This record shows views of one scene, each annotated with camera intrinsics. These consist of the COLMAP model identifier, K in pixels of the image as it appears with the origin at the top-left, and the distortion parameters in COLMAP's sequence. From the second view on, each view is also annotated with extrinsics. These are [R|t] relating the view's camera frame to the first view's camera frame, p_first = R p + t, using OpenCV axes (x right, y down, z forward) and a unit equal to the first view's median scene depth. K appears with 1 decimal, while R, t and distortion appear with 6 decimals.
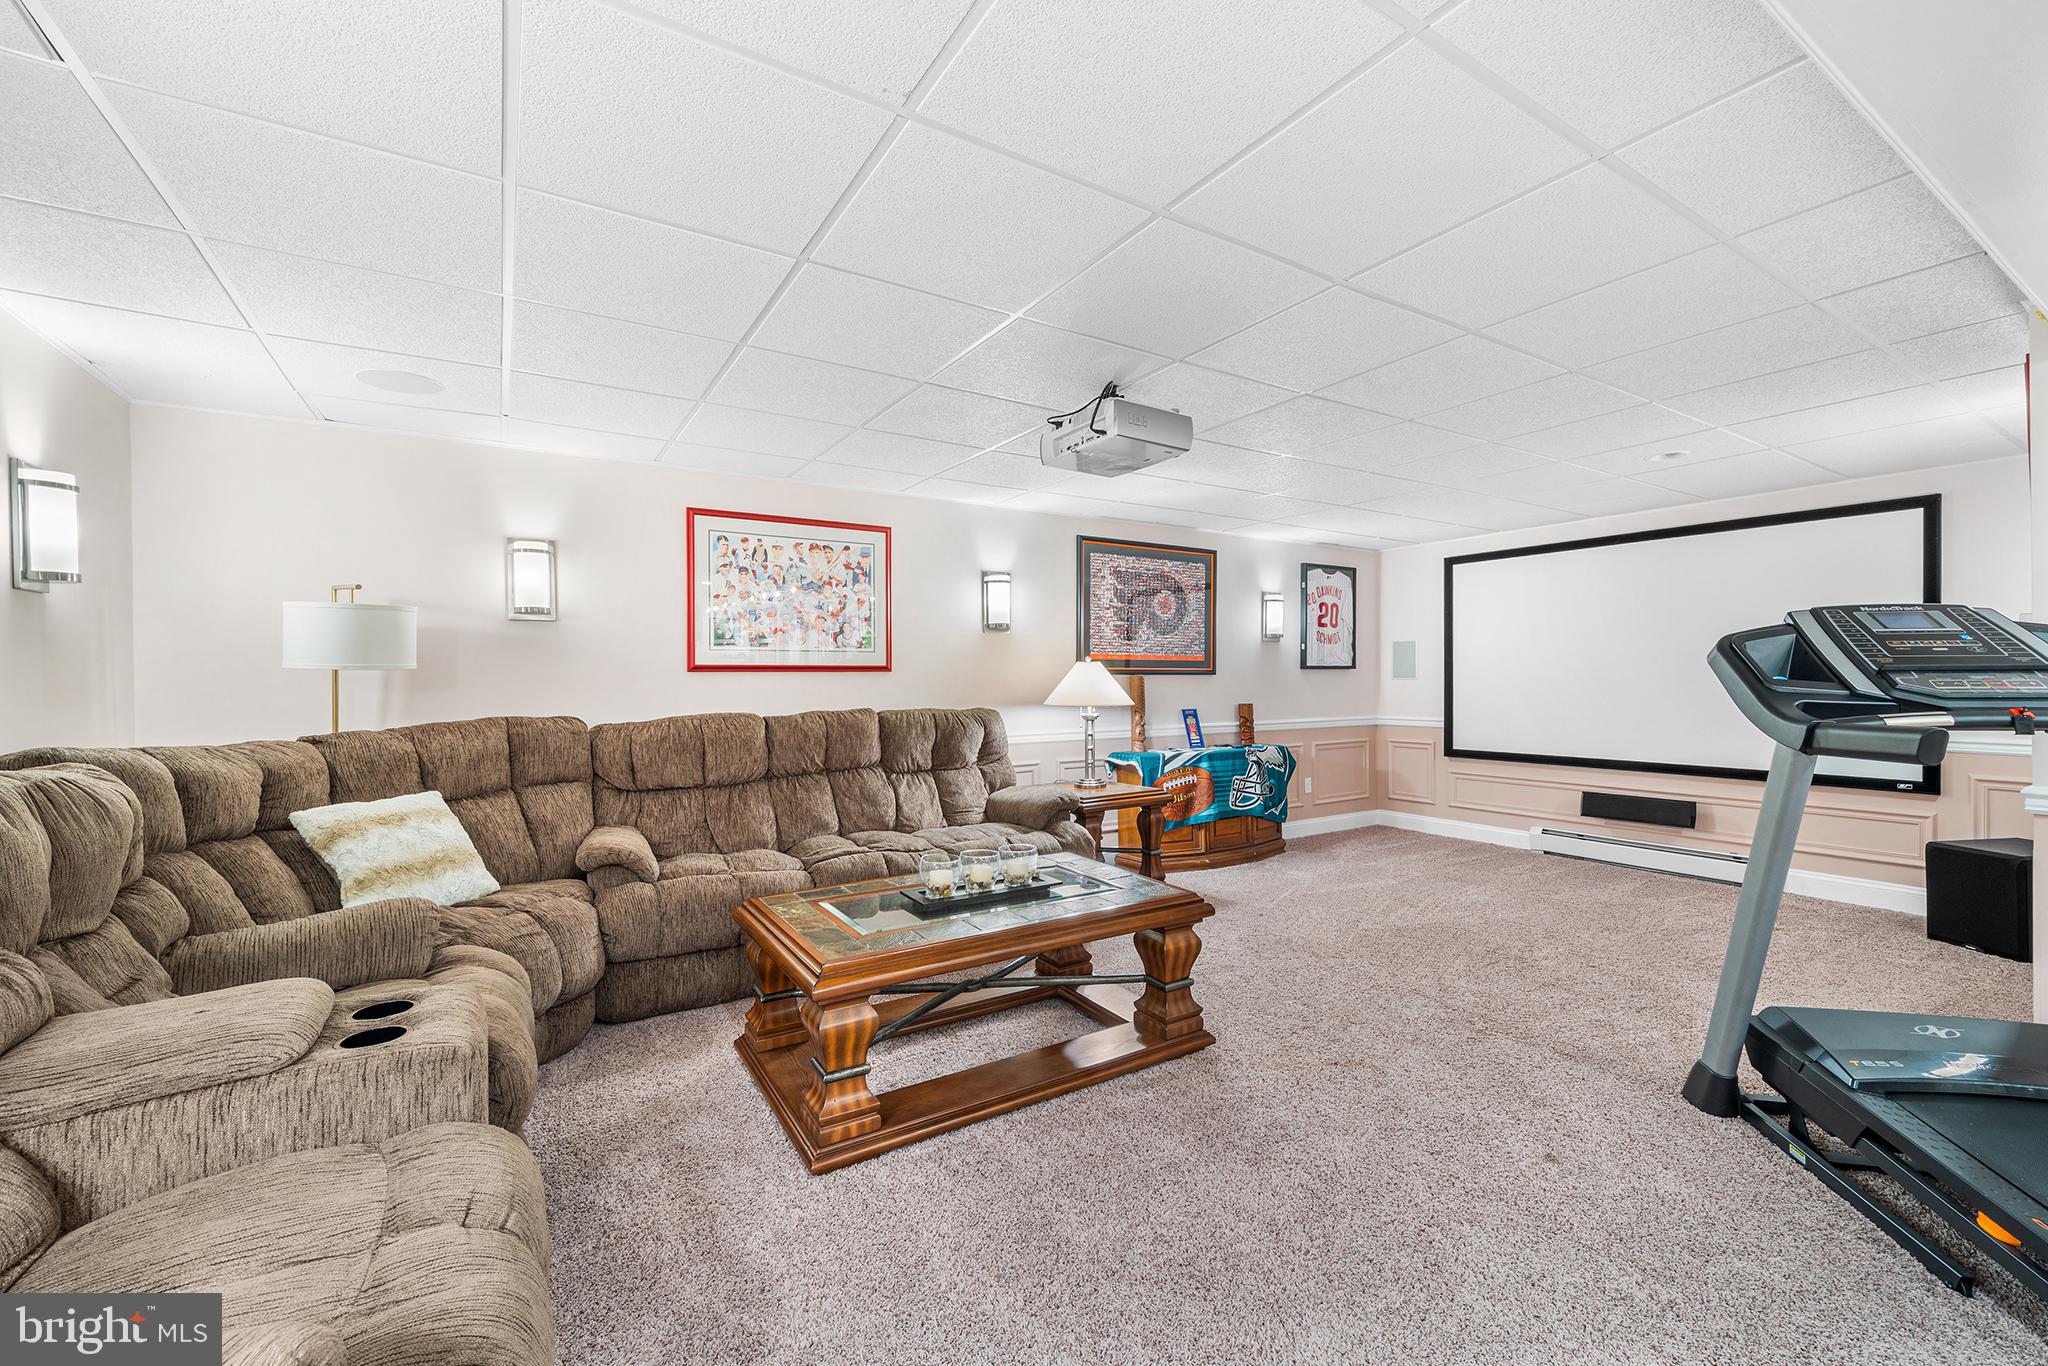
lens RADIAL K [[824.1, 0, 1020.0], [0, 824.1, 684.6], [0, 0, 1]] dist [0.000113, -0.000066]
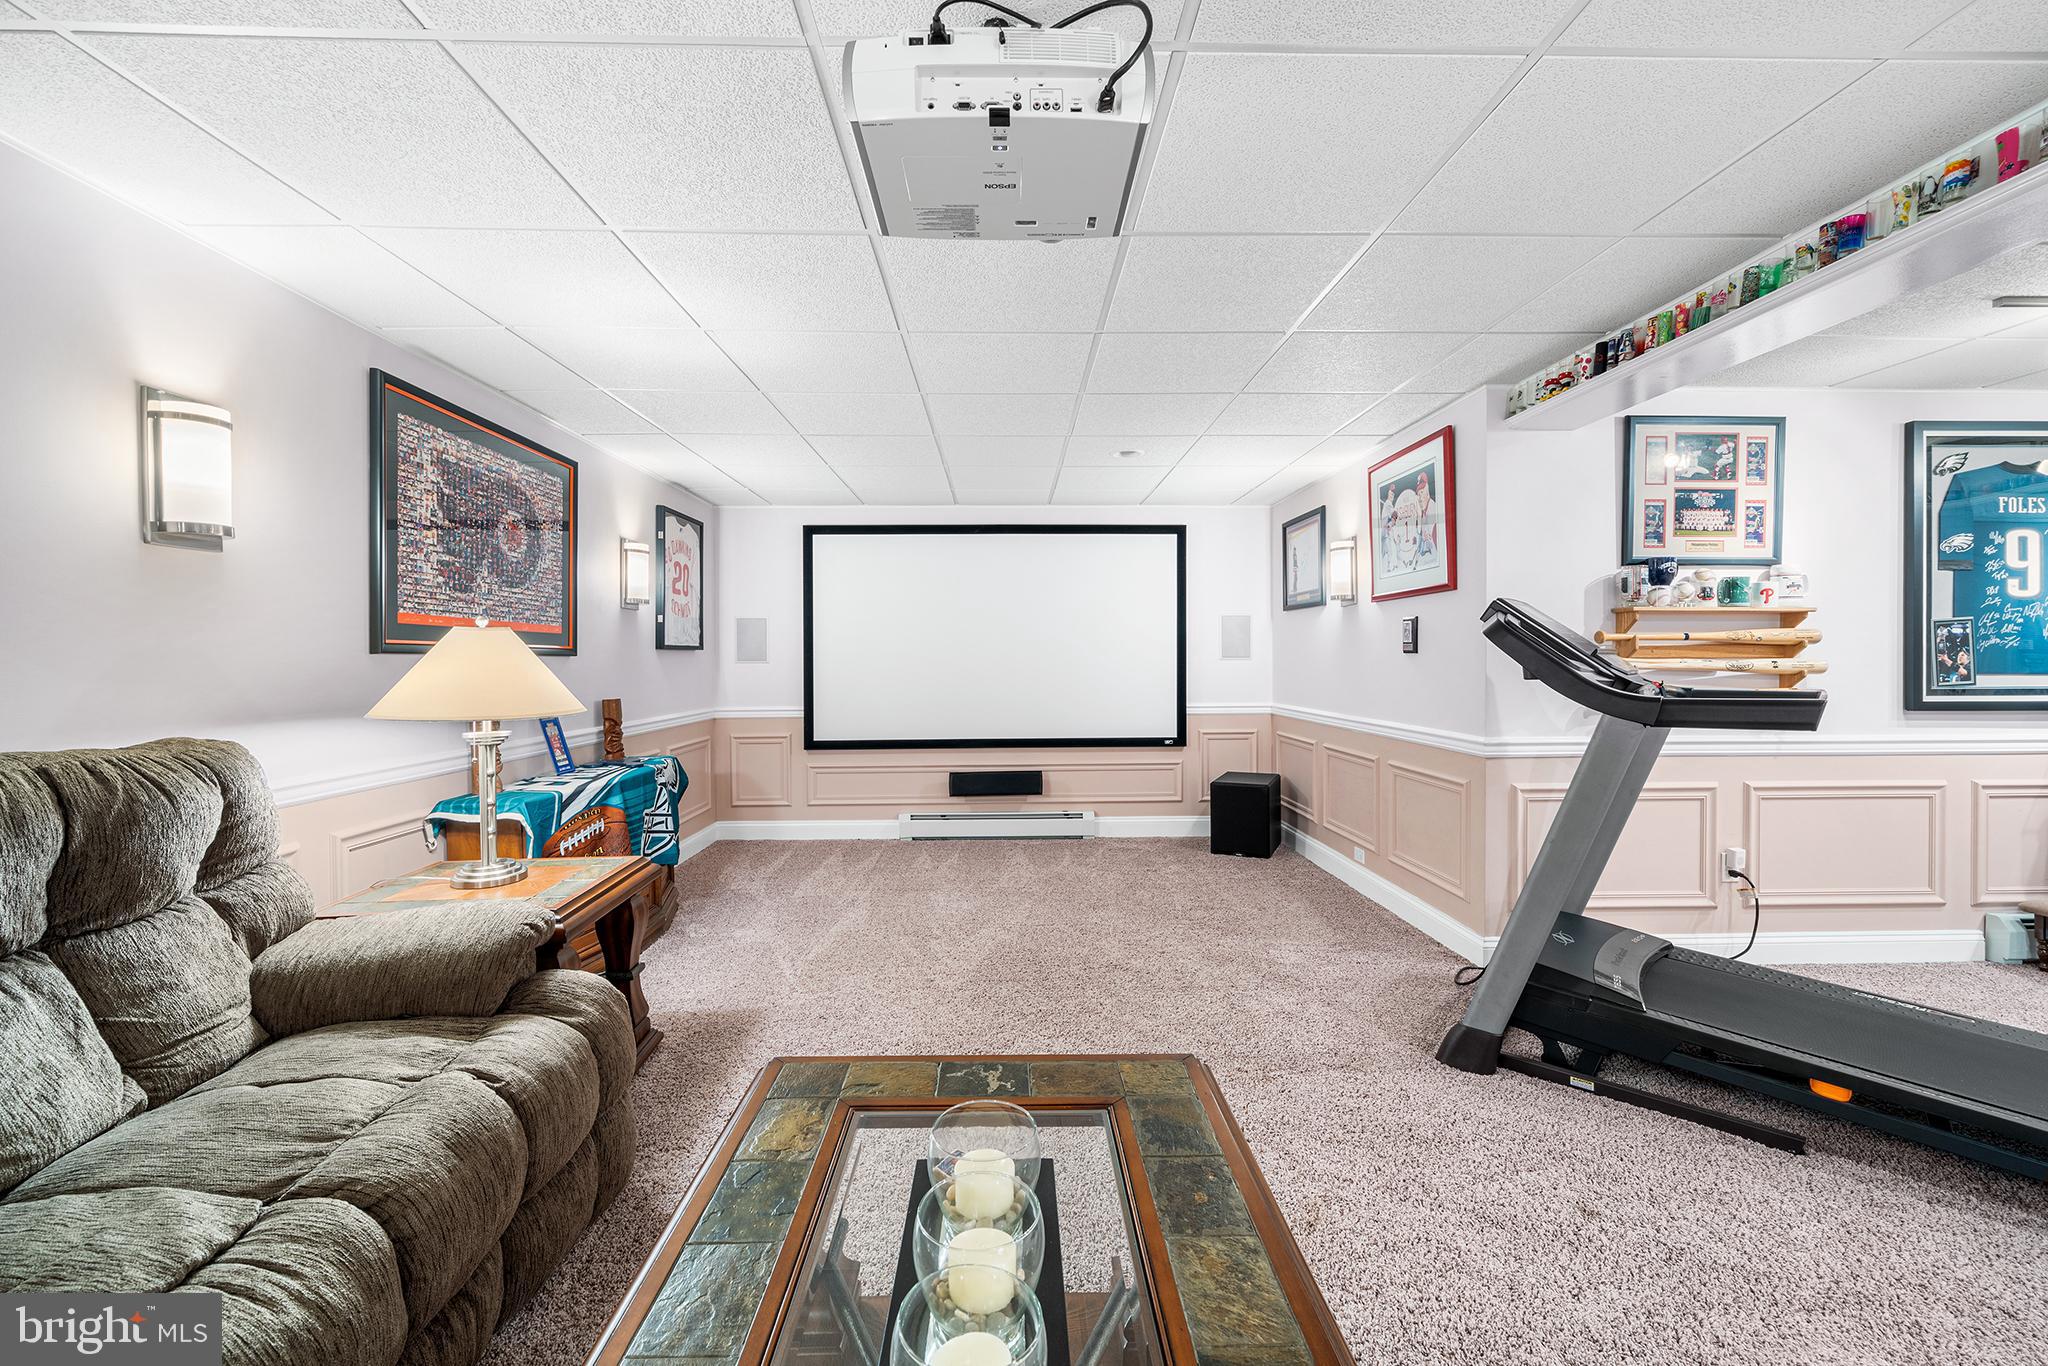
lens RADIAL K [[831.0, 0, 1023.2], [0, 831.0, 666.0], [0, 0, 1]] dist [-0.000182, 0.000062]
pose [[0.507464, -0.005169, 0.861658, -0.157041], [0.009082, 0.999959, 0.000650, -0.001517], [-0.861625, 0.007496, 0.507490, 0.407747]]
